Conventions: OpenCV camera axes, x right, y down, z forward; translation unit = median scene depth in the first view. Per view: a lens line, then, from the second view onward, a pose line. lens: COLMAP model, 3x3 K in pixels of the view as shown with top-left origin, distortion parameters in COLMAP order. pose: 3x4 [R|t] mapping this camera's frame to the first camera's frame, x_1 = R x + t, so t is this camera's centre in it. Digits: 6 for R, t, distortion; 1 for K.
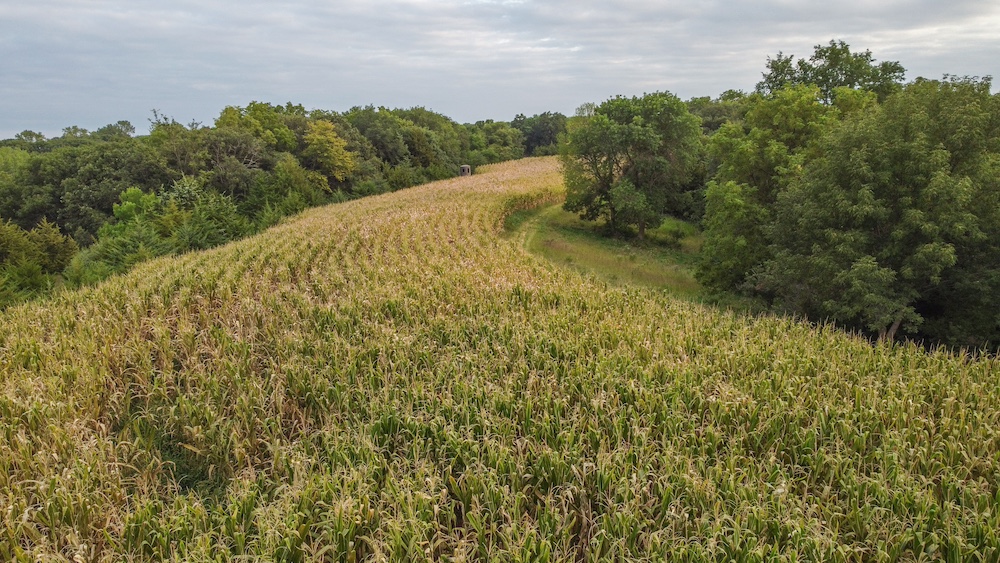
lens RADIAL K [[755.7, 0, 500.0], [0, 755.7, 281.5], [0, 0, 1]] dist [-0.014806, -0.003982]
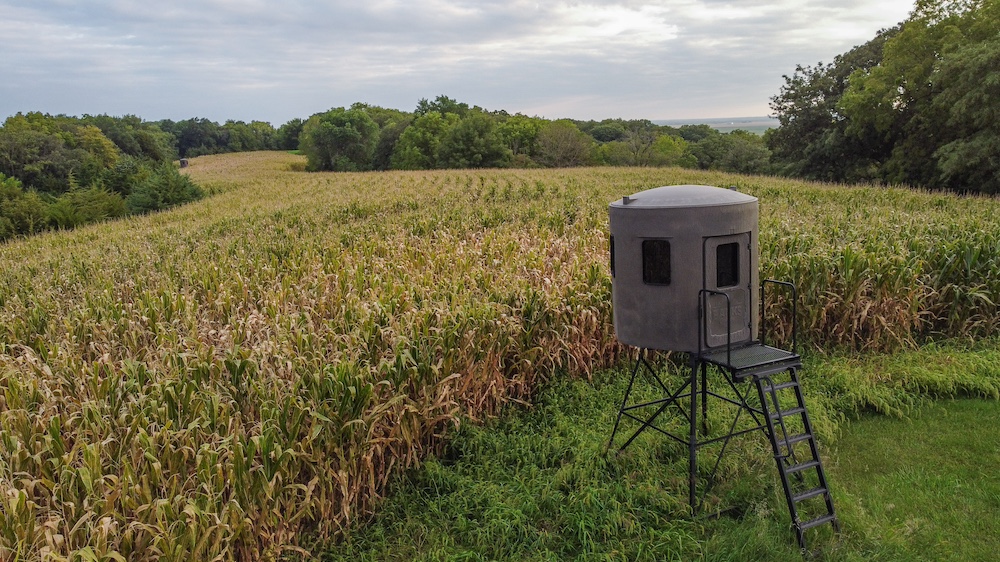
lens RADIAL K [[777.4, 0, 501.0], [0, 777.4, 275.2], [0, 0, 1]] dist [-0.009435, 0.005116]
pose [[0.874776, -0.092591, 0.475598, -0.334780], [0.101393, 0.994821, 0.007181, 0.141287], [-0.473799, 0.041941, 0.879634, -0.667619]]
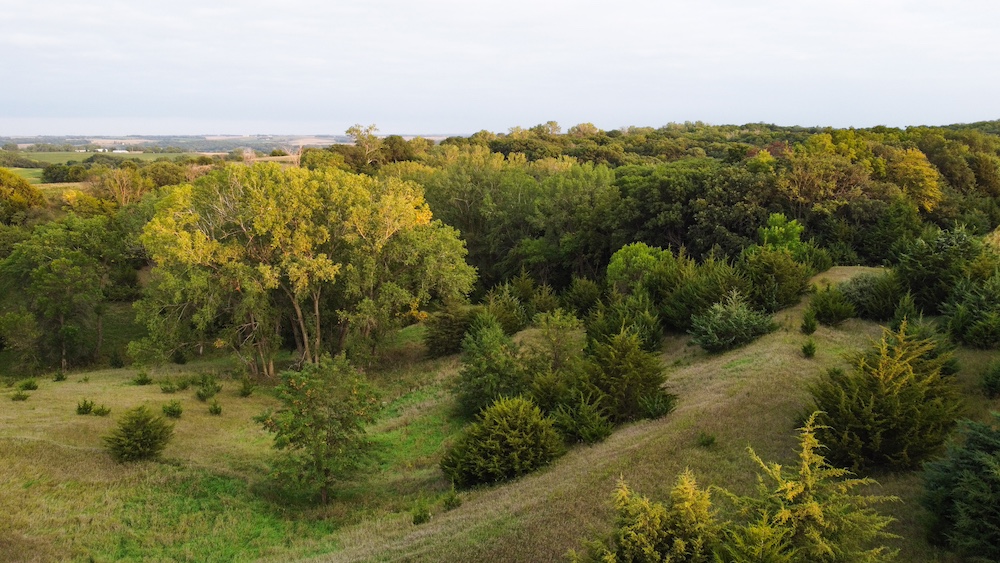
lens RADIAL K [[777.4, 0, 501.0], [0, 777.4, 275.7], [0, 0, 1]] dist [-0.009435, 0.005116]
pose [[0.897375, 0.099322, -0.429946, -0.320081], [-0.103244, 0.994554, 0.014262, -0.007535], [0.429021, 0.031591, 0.902742, -0.180101]]
